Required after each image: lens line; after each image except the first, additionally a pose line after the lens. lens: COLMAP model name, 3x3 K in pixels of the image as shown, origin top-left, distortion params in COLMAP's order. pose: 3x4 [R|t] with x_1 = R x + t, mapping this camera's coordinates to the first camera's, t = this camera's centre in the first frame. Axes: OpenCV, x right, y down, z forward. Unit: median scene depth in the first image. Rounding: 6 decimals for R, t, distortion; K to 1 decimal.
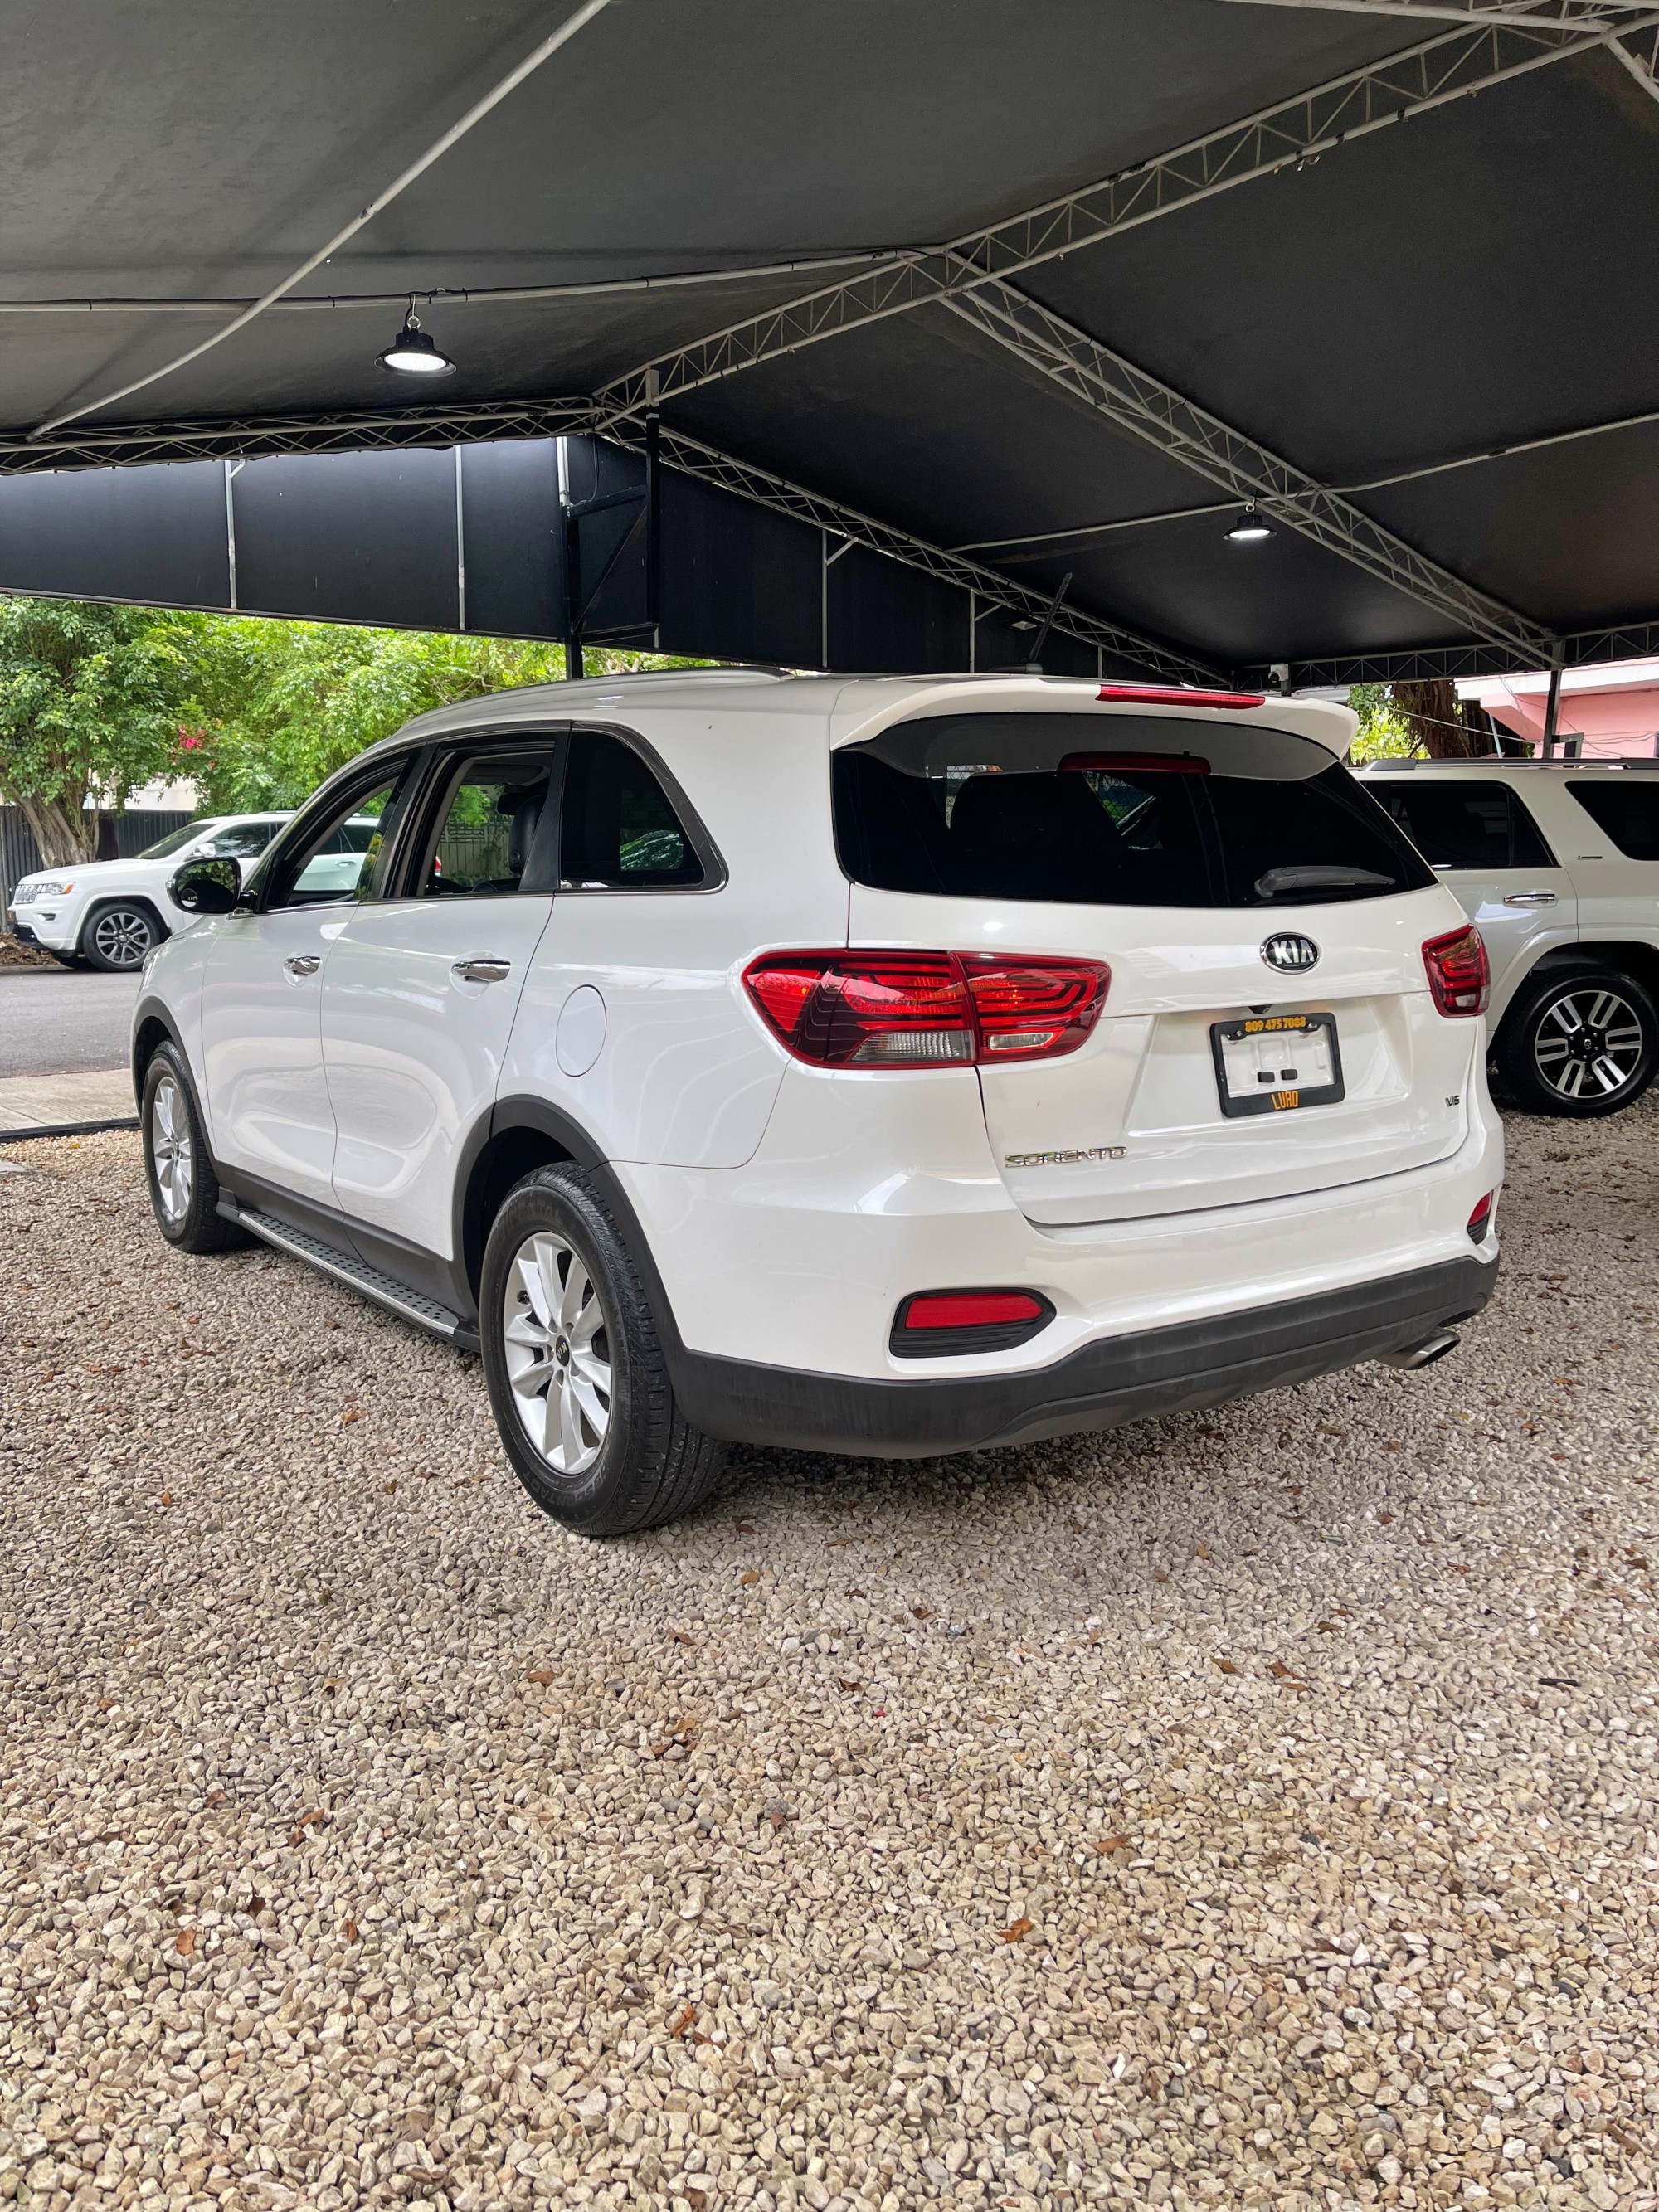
lens RADIAL K [[1713.2, 0, 829.5], [0, 1713.2, 1106.0], [0, 0, 1]] dist [0.042927, -0.040725]
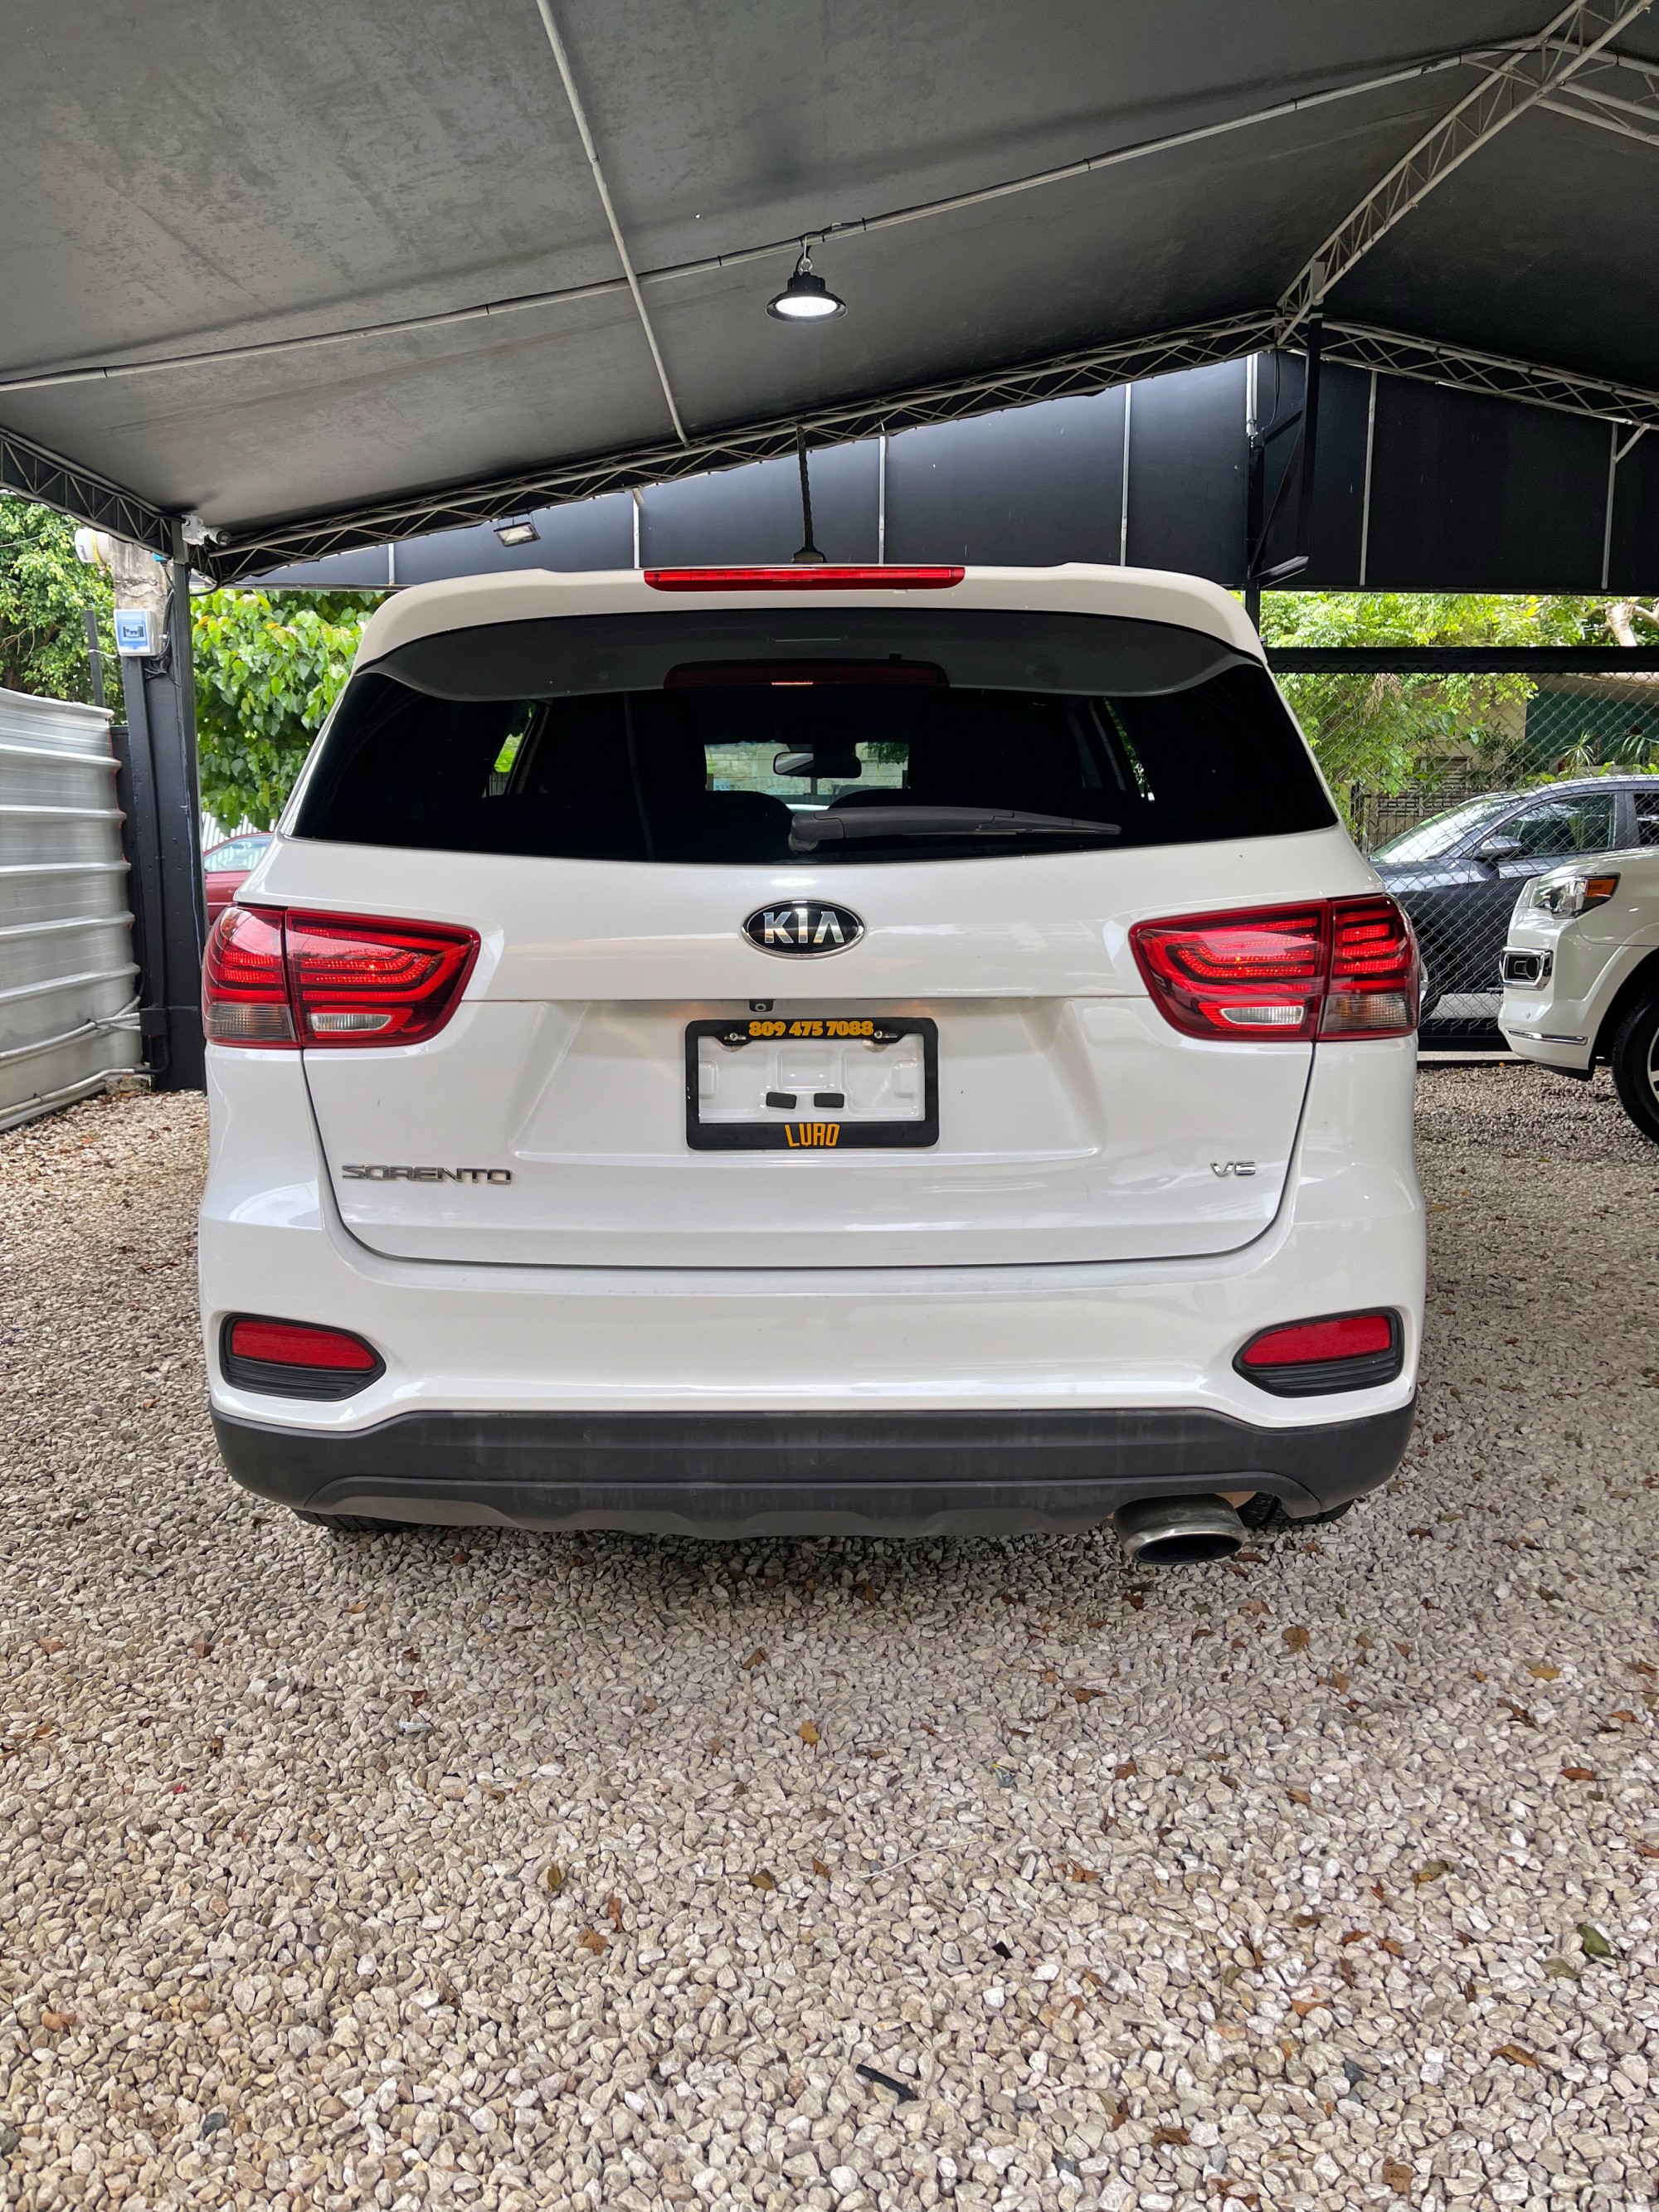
lens RADIAL K [[1713.2, 0, 829.5], [0, 1713.2, 1106.0], [0, 0, 1]] dist [0.042927, -0.040725]
pose [[0.805260, 0.088625, -0.586261, 0.671055], [-0.082254, 0.995903, 0.037571, -0.041788], [0.587189, 0.017968, 0.809251, 0.419728]]
